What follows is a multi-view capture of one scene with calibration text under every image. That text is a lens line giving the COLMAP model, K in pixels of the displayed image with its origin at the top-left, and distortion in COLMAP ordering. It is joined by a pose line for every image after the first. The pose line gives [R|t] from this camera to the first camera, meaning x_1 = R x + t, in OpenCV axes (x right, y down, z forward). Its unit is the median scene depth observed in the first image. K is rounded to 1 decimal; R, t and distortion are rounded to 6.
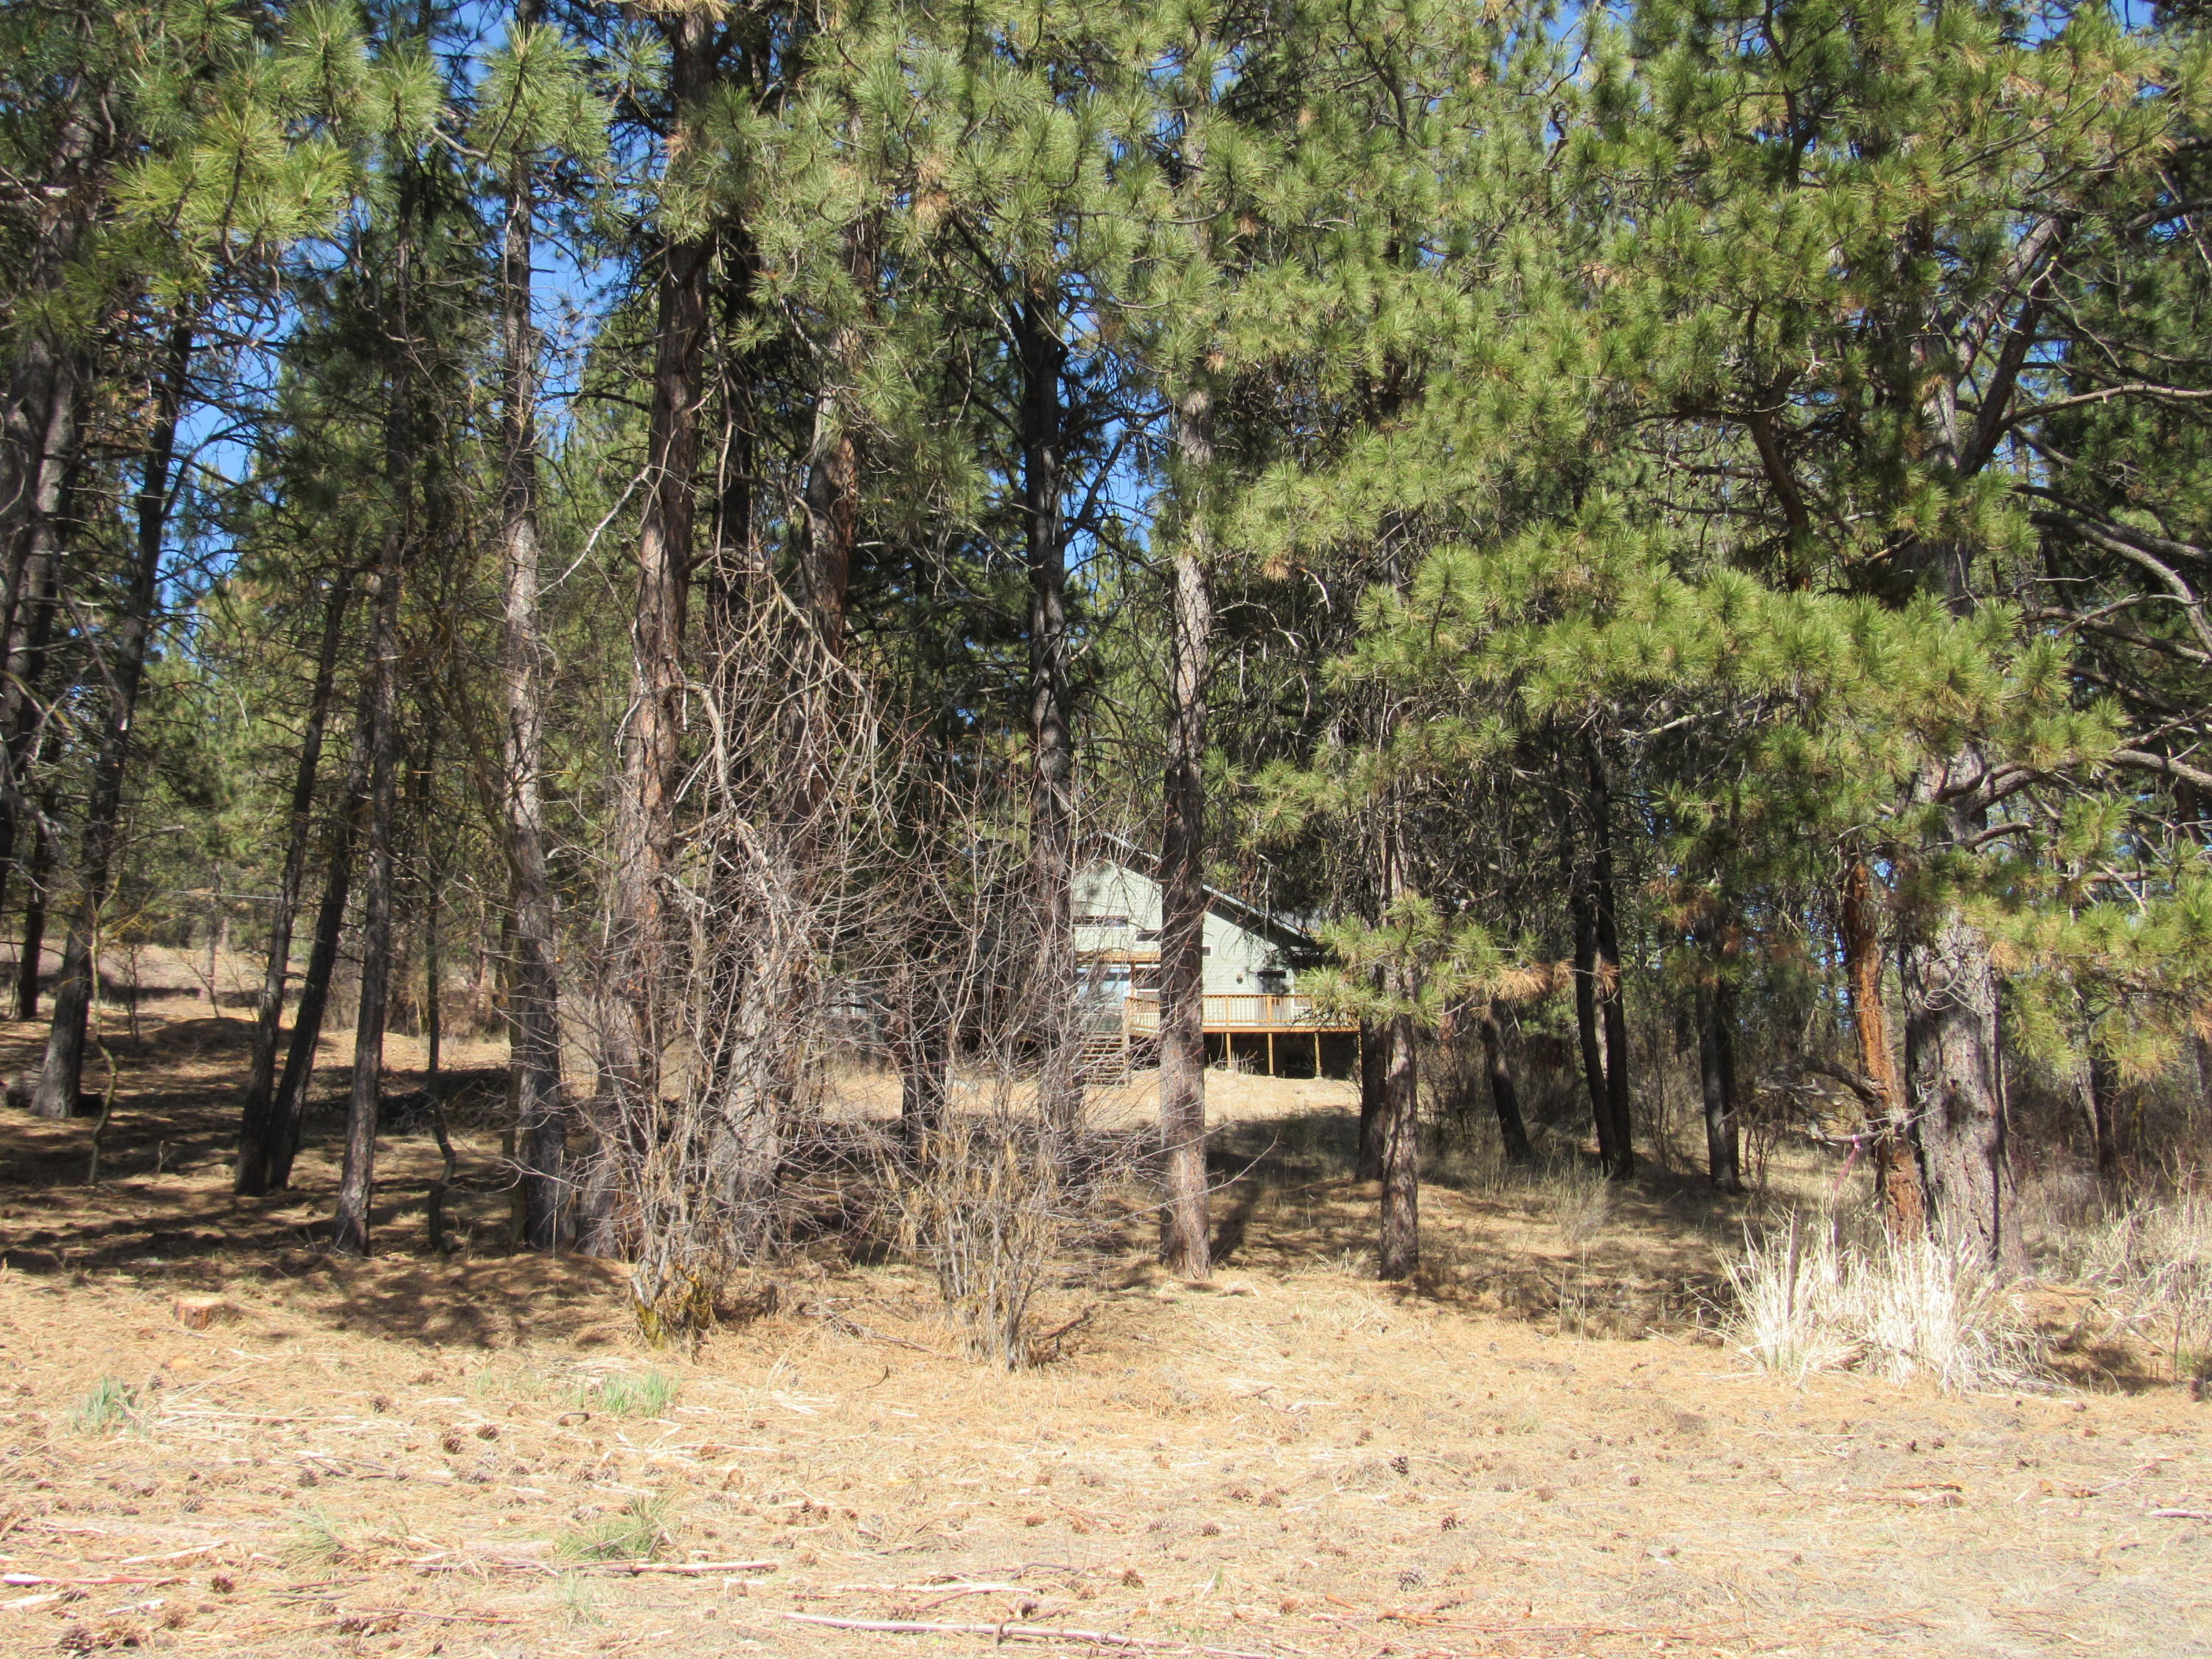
lens RADIAL K [[2131.8, 0, 1106.0], [0, 2131.8, 829.5], [0, 0, 1]] dist [0.127518, -0.002192]
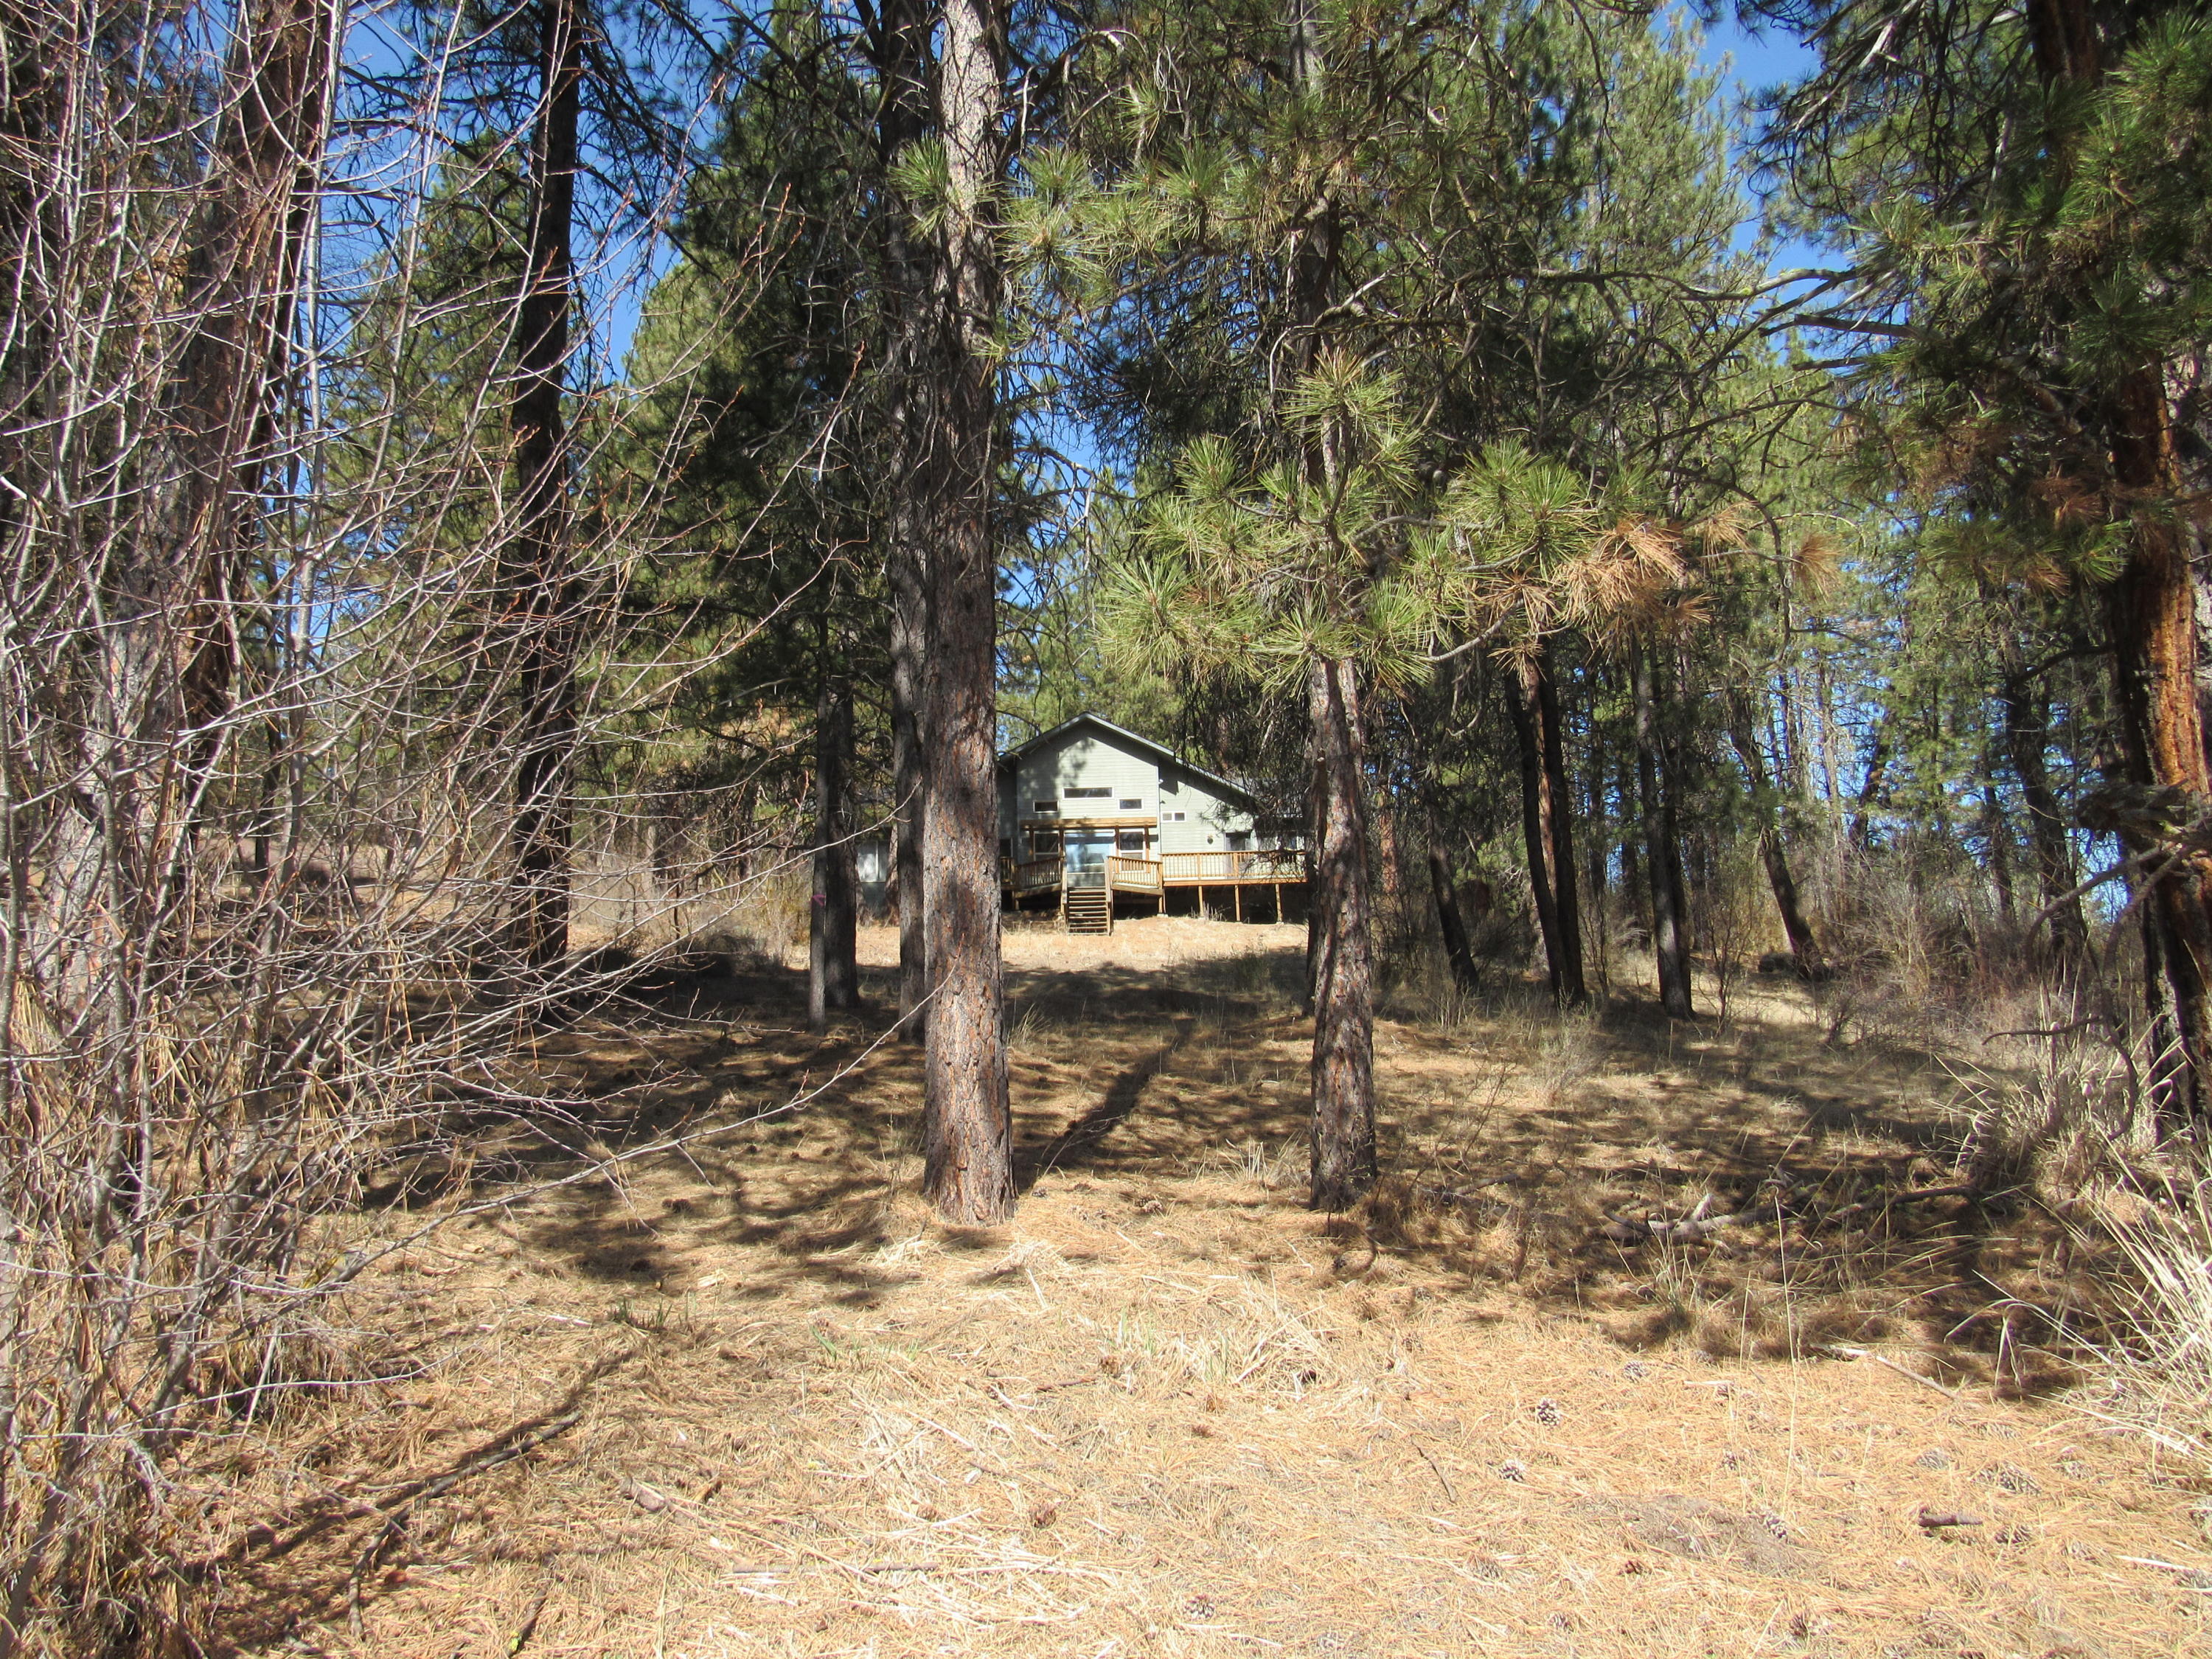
lens RADIAL K [[1562.9, 0, 1106.0], [0, 1562.9, 829.5], [0, 0, 1]] dist [-0.026299, 0.006190]
pose [[0.999493, -0.025196, -0.019463, 0.041494], [0.026086, 0.998557, 0.046944, 0.042549], [0.018252, -0.047428, 0.998708, 0.287808]]
